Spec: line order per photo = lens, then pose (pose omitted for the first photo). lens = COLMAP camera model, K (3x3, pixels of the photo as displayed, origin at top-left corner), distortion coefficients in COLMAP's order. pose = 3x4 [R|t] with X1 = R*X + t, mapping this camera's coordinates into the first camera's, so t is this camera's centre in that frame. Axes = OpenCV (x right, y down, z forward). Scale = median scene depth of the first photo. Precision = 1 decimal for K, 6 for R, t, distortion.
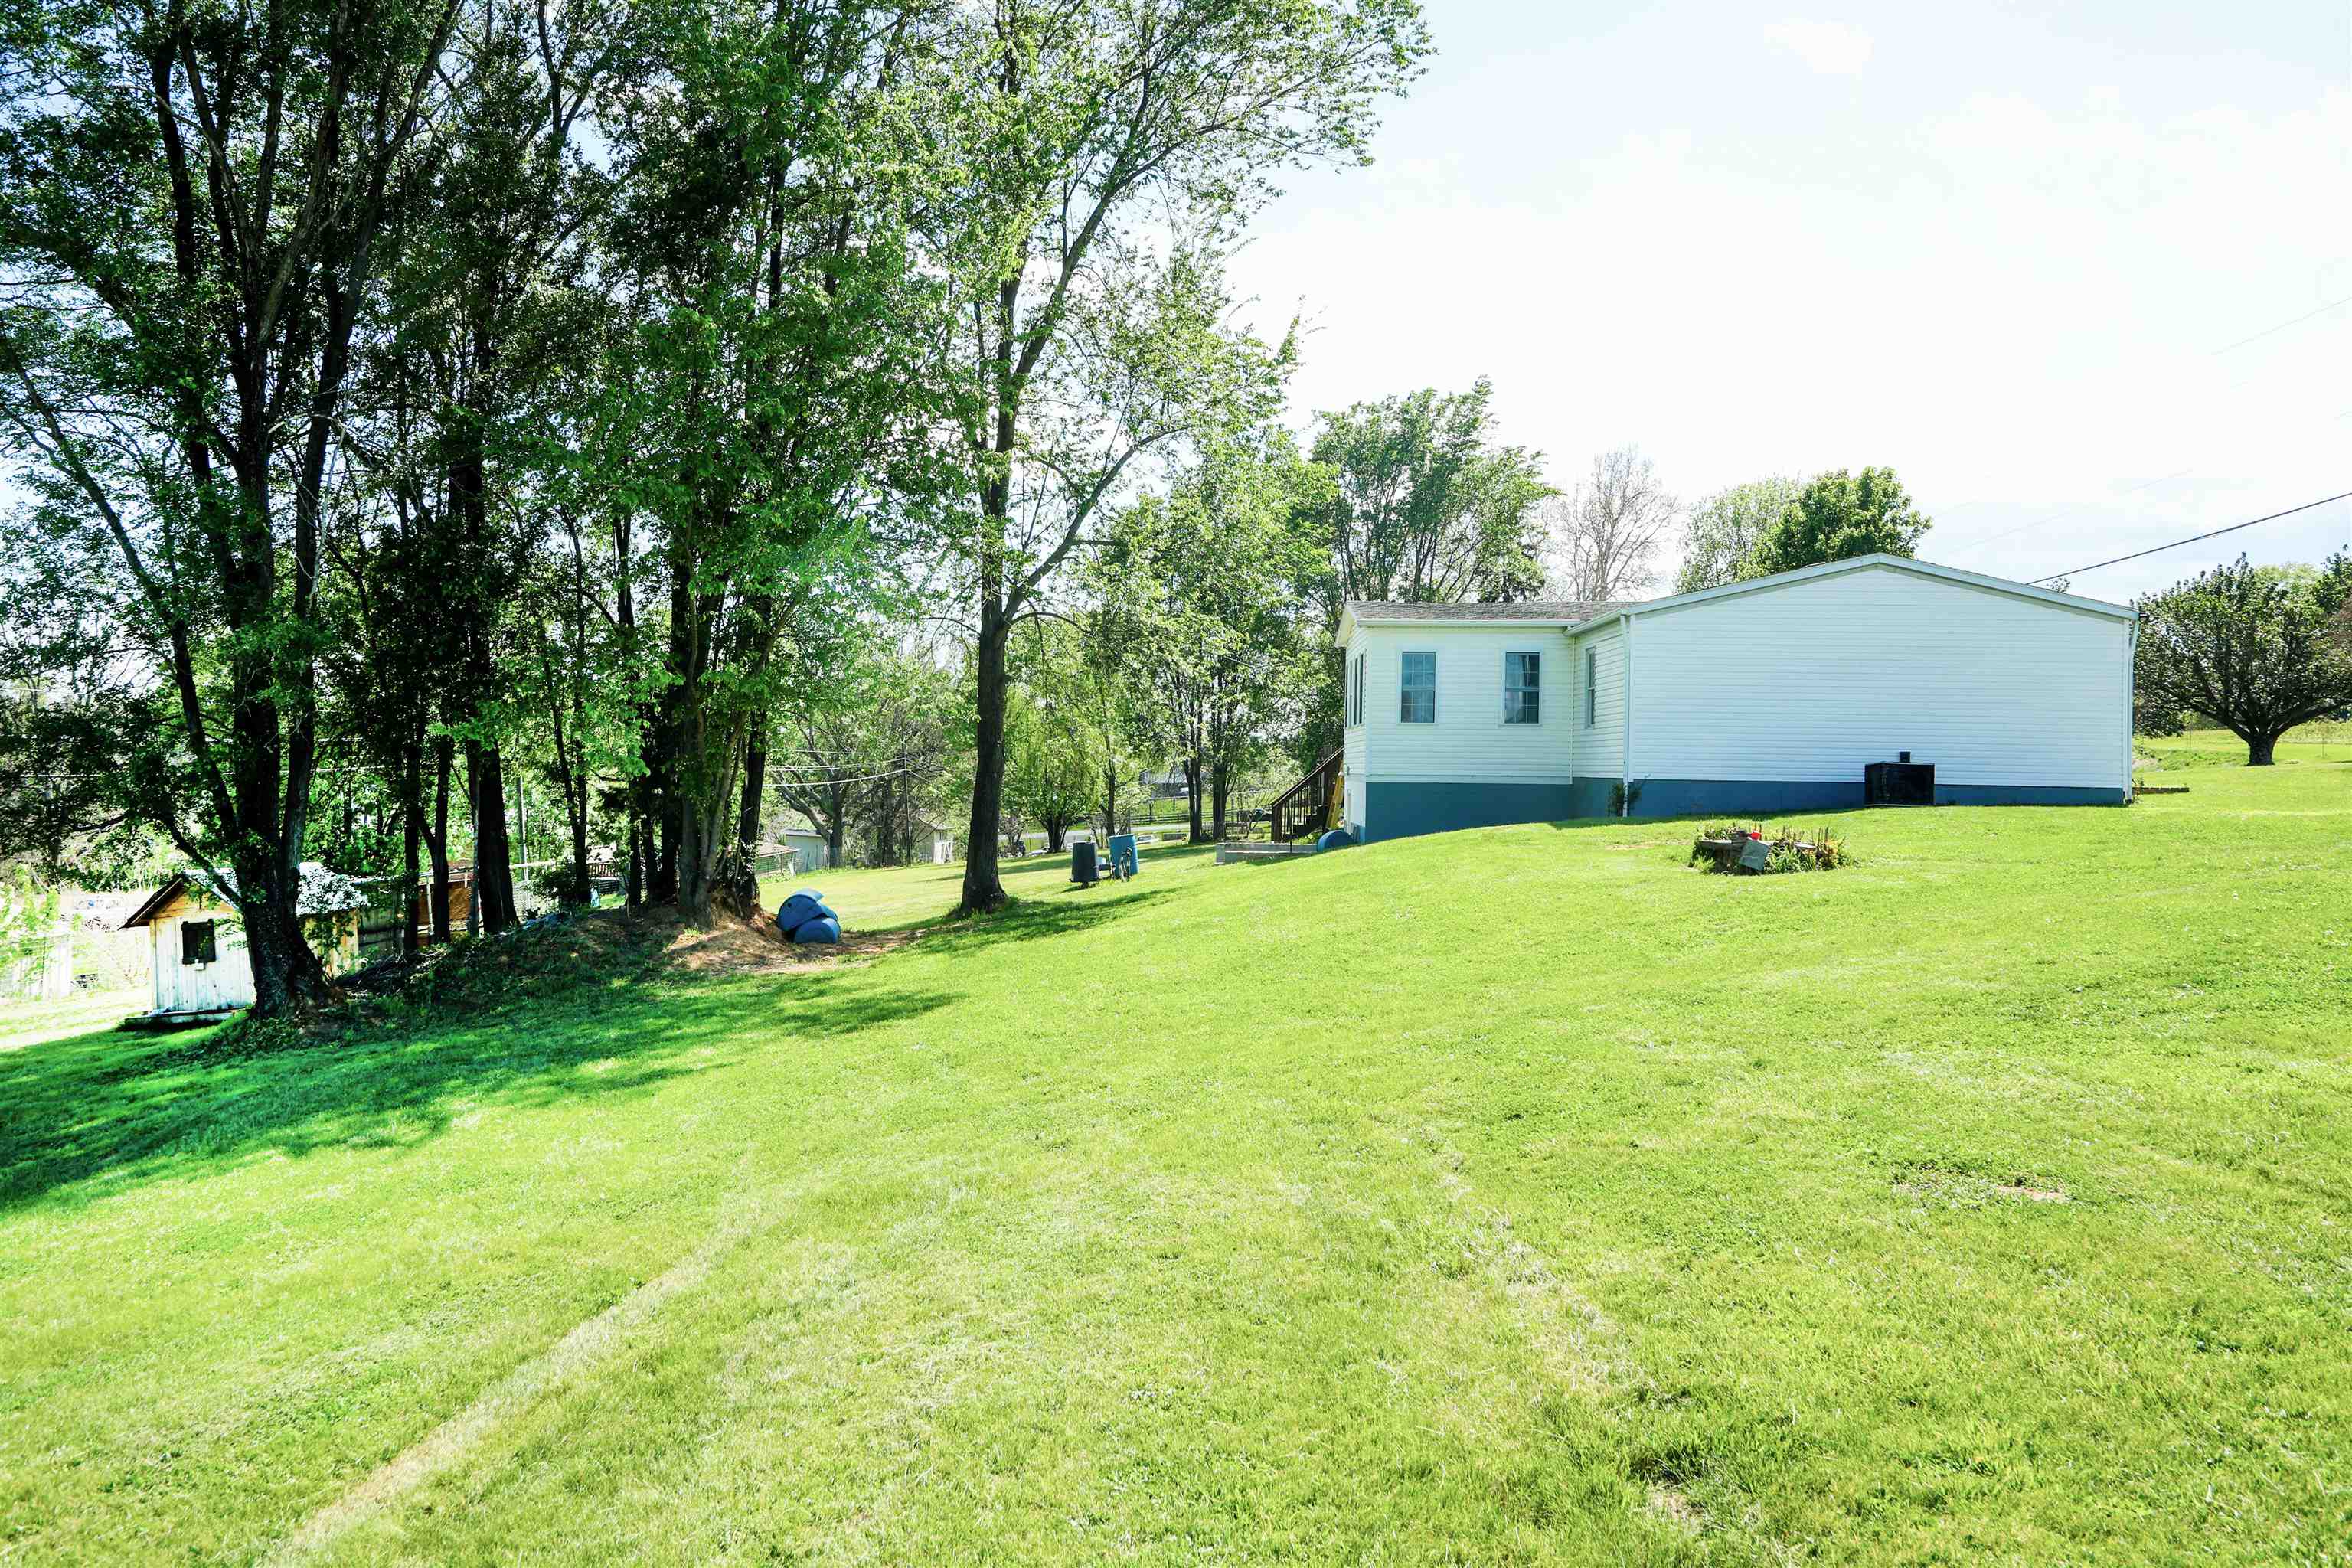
lens RADIAL K [[1801.6, 0, 1165.2], [0, 1801.6, 744.0], [0, 0, 1]] dist [0.049924, 0.007369]
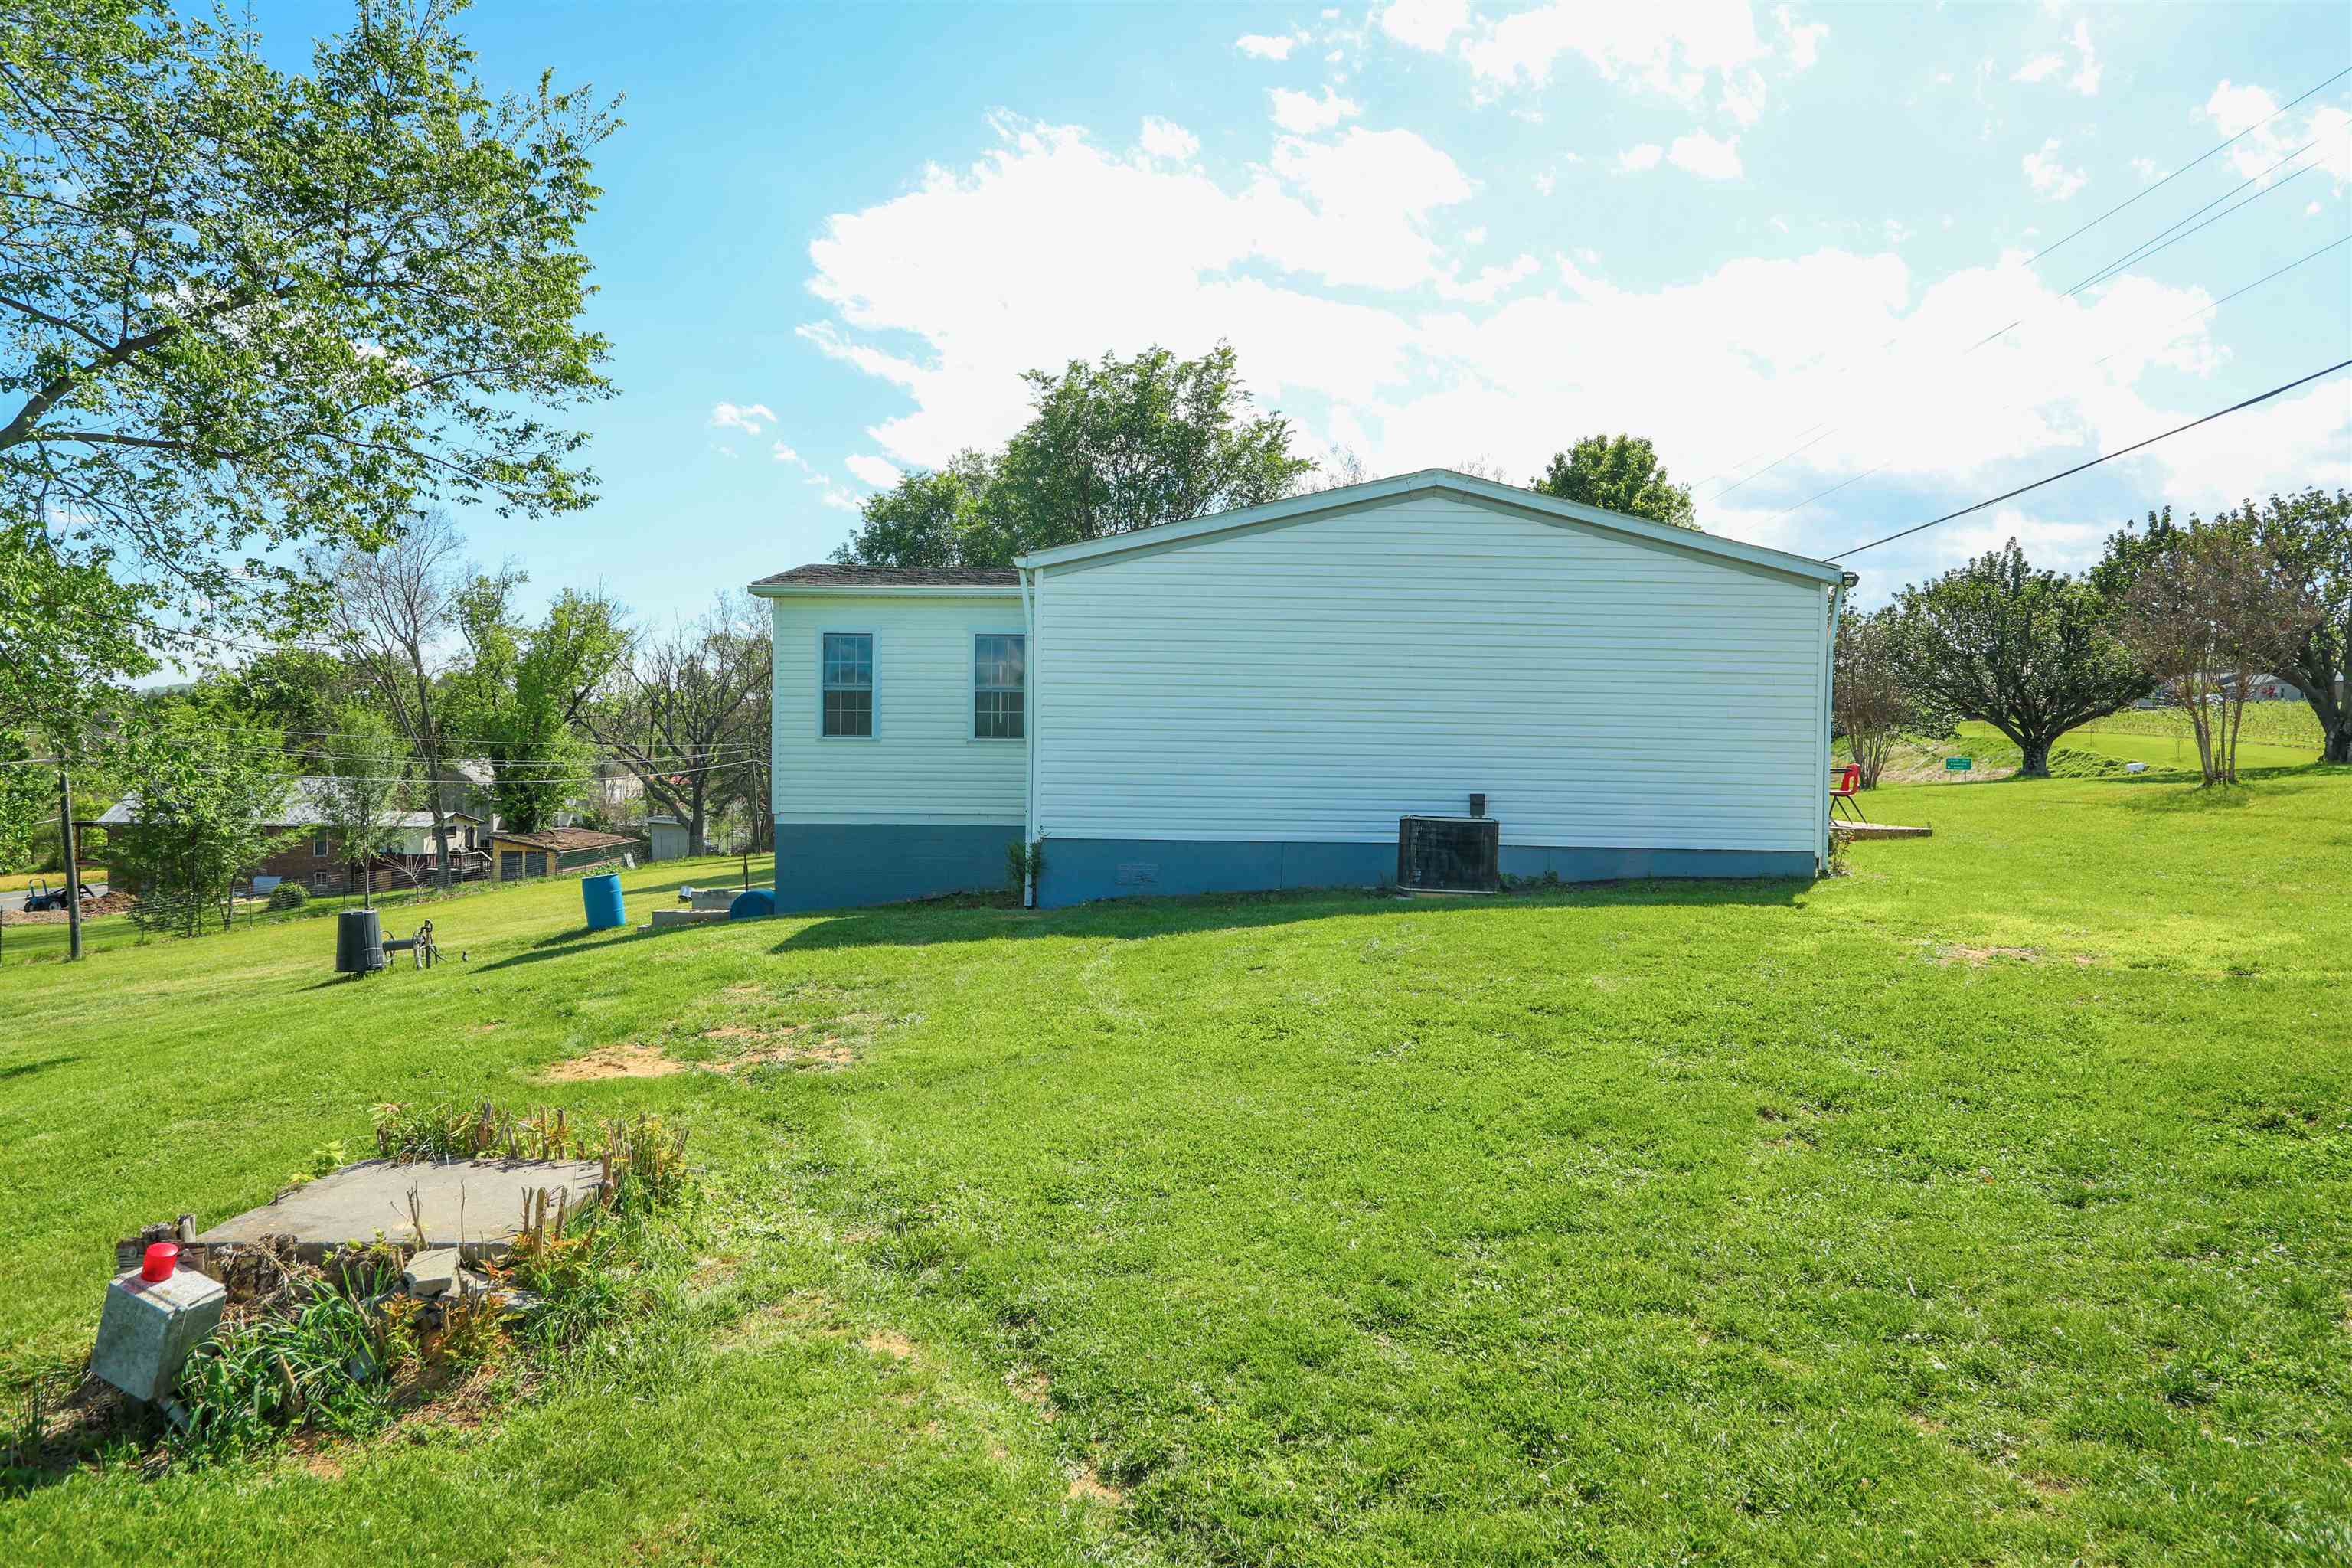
lens RADIAL K [[1558.2, 0, 1182.1], [0, 1558.2, 780.0], [0, 0, 1]] dist [-0.008165, 0.006320]
pose [[0.999478, 0.001674, 0.032253, 0.247907], [-0.002758, 0.999432, 0.033579, -0.015726], [-0.032179, -0.033650, 0.998916, 0.403468]]
